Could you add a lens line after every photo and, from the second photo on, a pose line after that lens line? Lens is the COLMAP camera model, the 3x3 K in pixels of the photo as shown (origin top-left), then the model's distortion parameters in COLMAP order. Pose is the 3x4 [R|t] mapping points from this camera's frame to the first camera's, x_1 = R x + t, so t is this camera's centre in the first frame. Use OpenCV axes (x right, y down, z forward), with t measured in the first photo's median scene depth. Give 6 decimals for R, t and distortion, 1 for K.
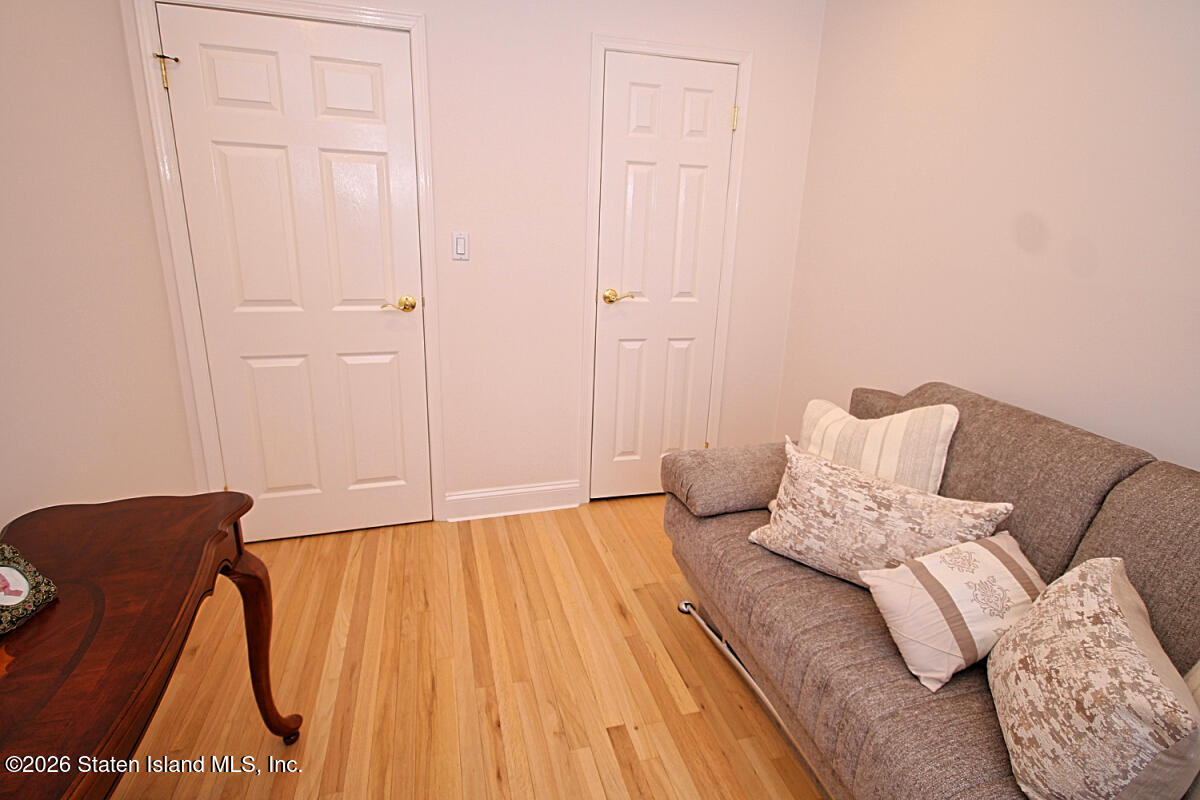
lens RADIAL K [[563.3, 0, 597.3], [0, 563.3, 396.4], [0, 0, 1]] dist [-0.005207, 0.000227]
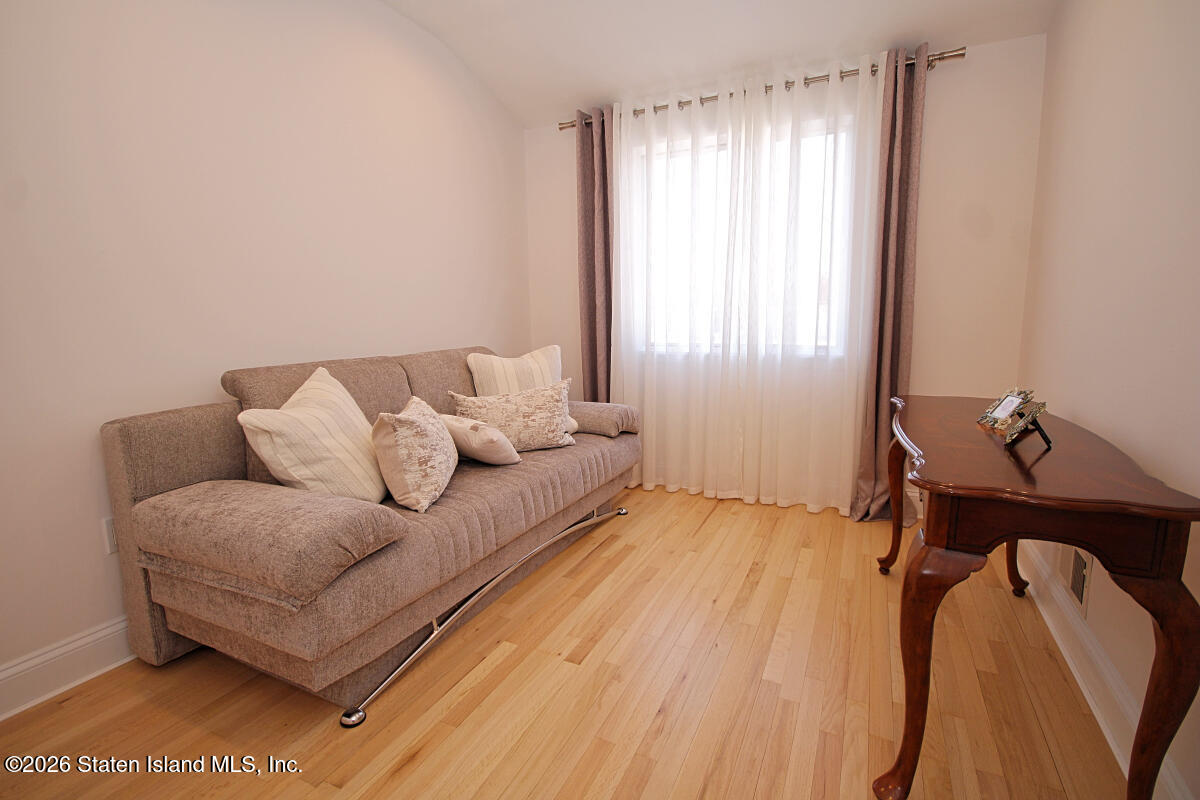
lens RADIAL K [[563.3, 0, 597.7], [0, 563.3, 398.4], [0, 0, 1]] dist [-0.005207, 0.000227]
pose [[-0.741809, -0.125617, 0.658741, -0.663795], [0.175043, 0.911977, 0.371023, -0.277396], [-0.647363, 0.390536, -0.654524, 1.492798]]
